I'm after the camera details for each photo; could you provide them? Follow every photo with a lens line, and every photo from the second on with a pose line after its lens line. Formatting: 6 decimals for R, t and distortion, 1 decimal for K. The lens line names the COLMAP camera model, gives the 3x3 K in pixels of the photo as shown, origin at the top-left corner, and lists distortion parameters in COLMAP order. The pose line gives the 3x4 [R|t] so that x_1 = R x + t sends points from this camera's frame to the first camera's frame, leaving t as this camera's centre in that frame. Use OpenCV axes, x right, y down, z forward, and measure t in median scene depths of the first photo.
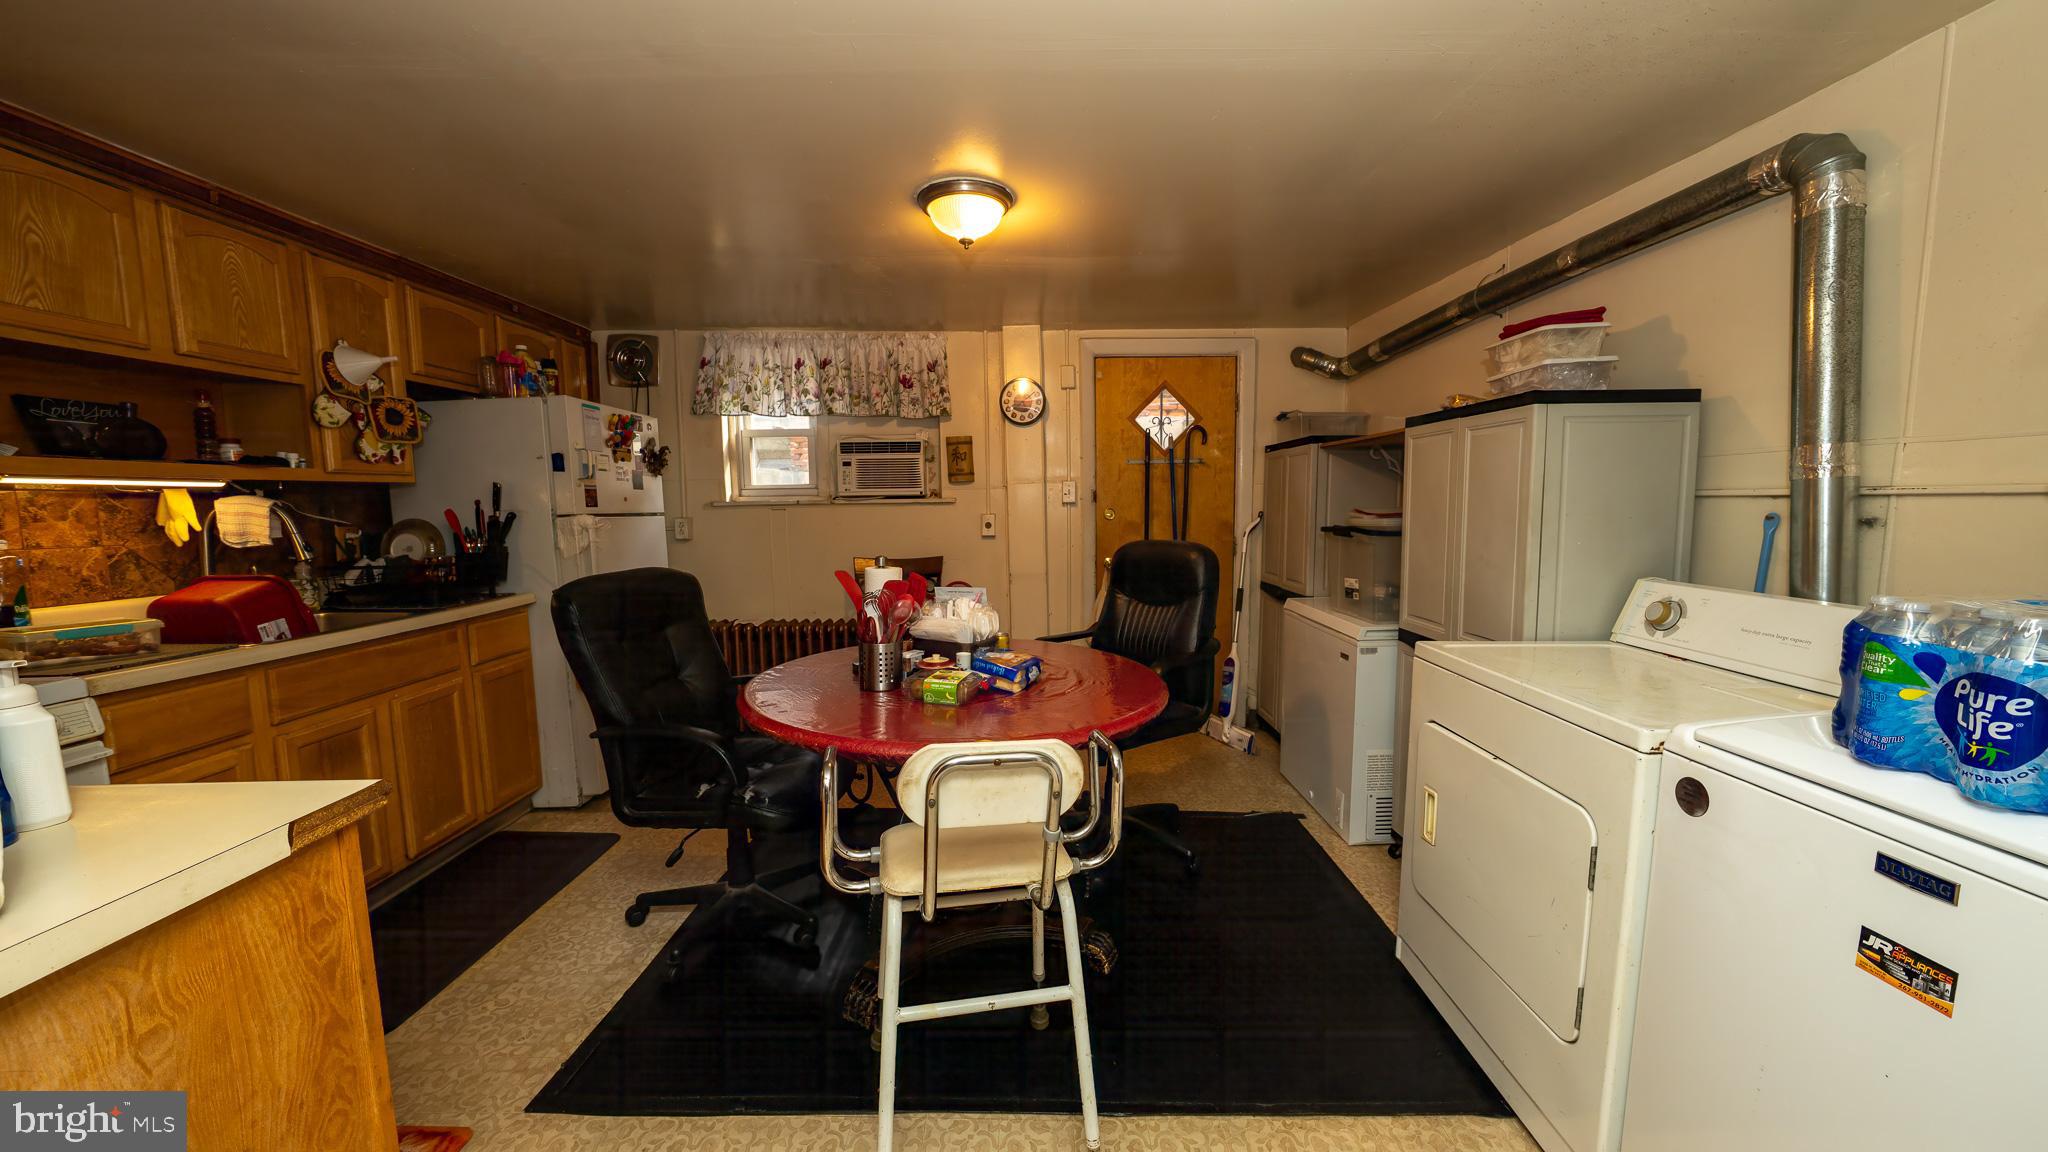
lens RADIAL K [[704.9, 0, 1023.0], [0, 704.9, 573.3], [0, 0, 1]] dist [0.003093, 0.000303]
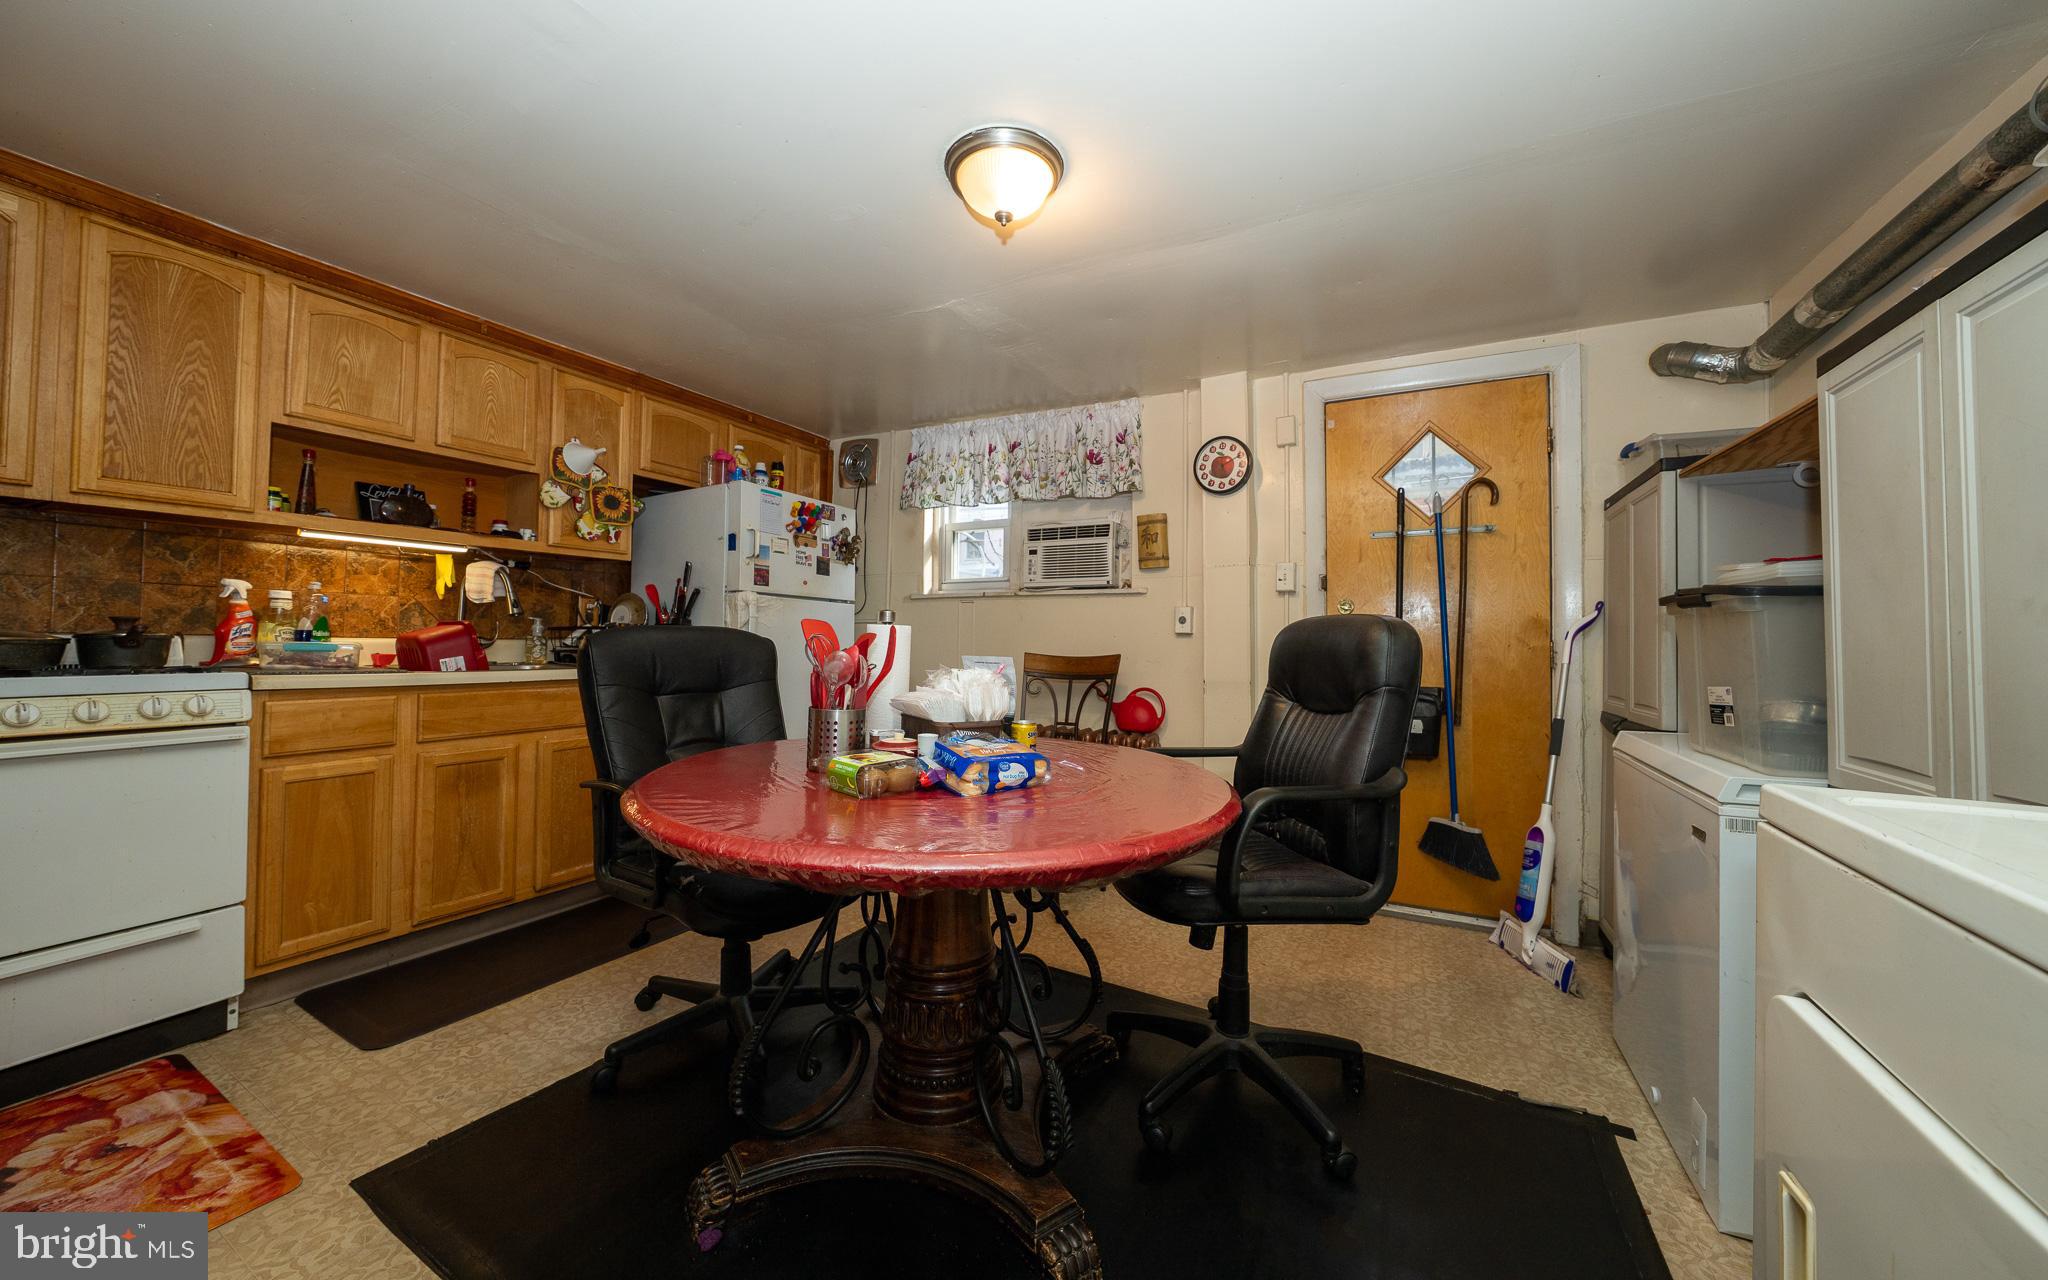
lens RADIAL K [[707.9, 0, 1024.8], [0, 707.9, 623.4], [0, 0, 1]] dist [-0.007503, 0.000540]
pose [[0.886132, 0.011720, -0.463285, 0.192559], [-0.068894, 0.991904, -0.106681, 0.040722], [0.458284, 0.126451, 0.879765, 0.225936]]
